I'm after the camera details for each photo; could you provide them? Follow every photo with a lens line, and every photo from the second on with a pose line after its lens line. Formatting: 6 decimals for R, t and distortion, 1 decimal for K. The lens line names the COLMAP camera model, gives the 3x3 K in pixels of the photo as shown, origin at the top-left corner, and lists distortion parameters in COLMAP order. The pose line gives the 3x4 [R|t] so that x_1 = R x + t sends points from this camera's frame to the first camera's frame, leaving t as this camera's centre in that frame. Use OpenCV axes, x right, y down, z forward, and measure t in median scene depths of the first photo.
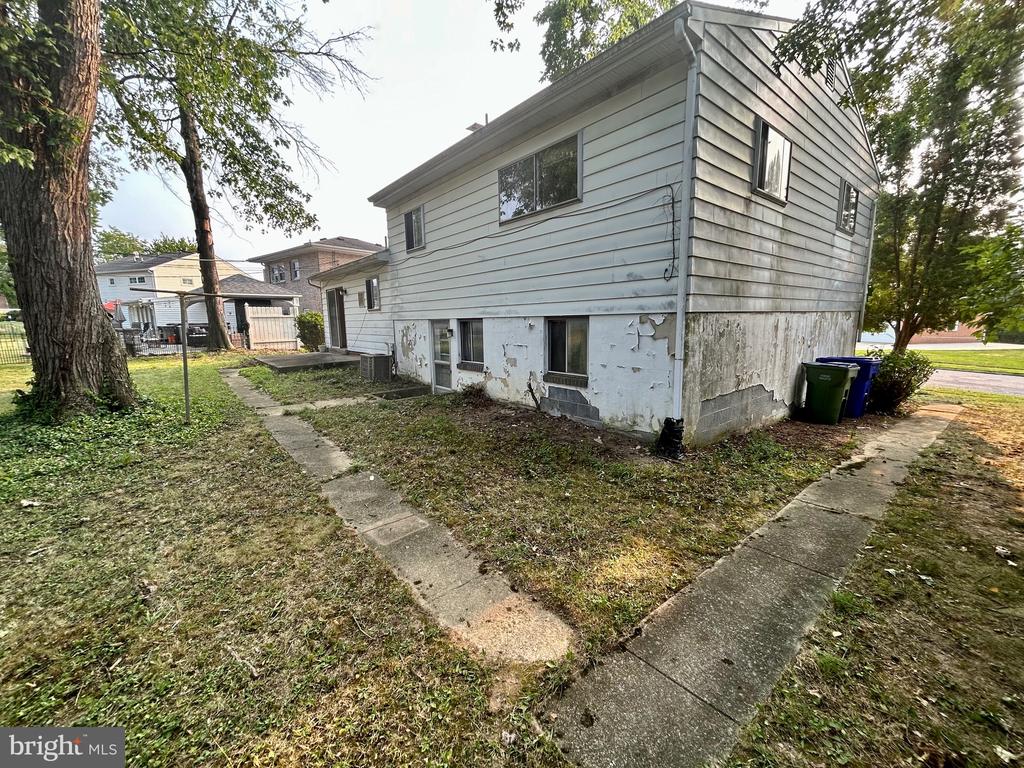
lens RADIAL K [[411.1, 0, 514.9], [0, 411.1, 384.0], [0, 0, 1]] dist [-0.001585, 0.000070]
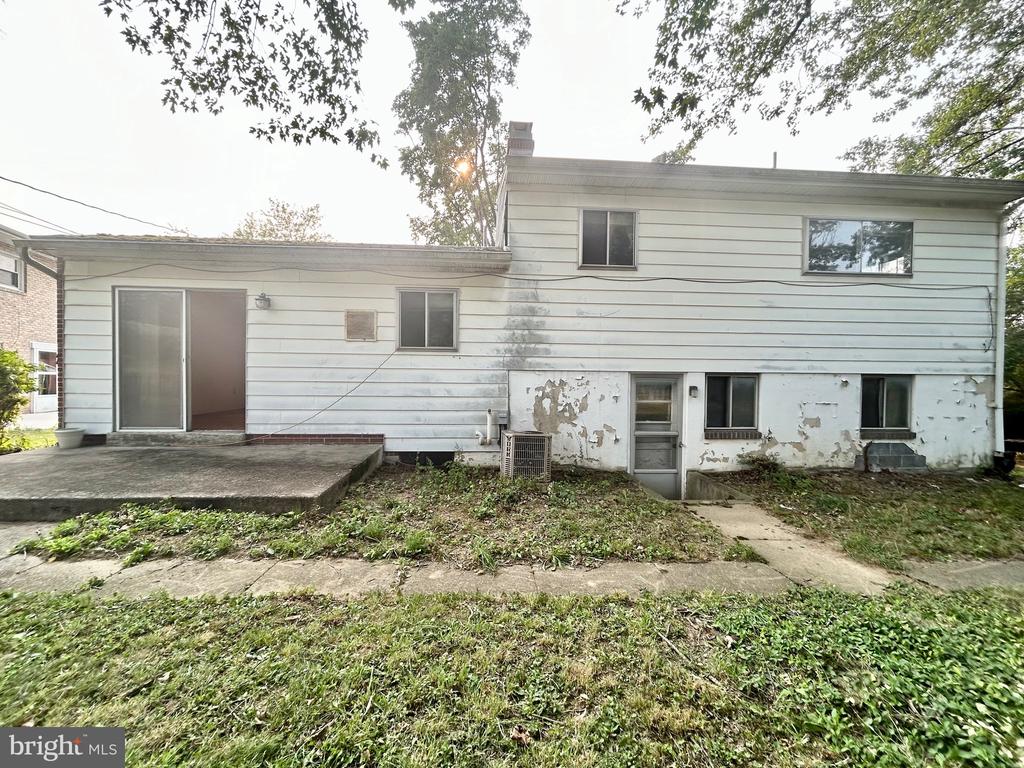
lens RADIAL K [[411.1, 0, 507.1], [0, 411.1, 379.6], [0, 0, 1]] dist [-0.001585, 0.000070]
pose [[0.596897, 0.014104, 0.802194, -1.127085], [0.104459, 0.989969, -0.095131, -0.130615], [-0.795489, 0.140580, 0.589436, 0.986888]]
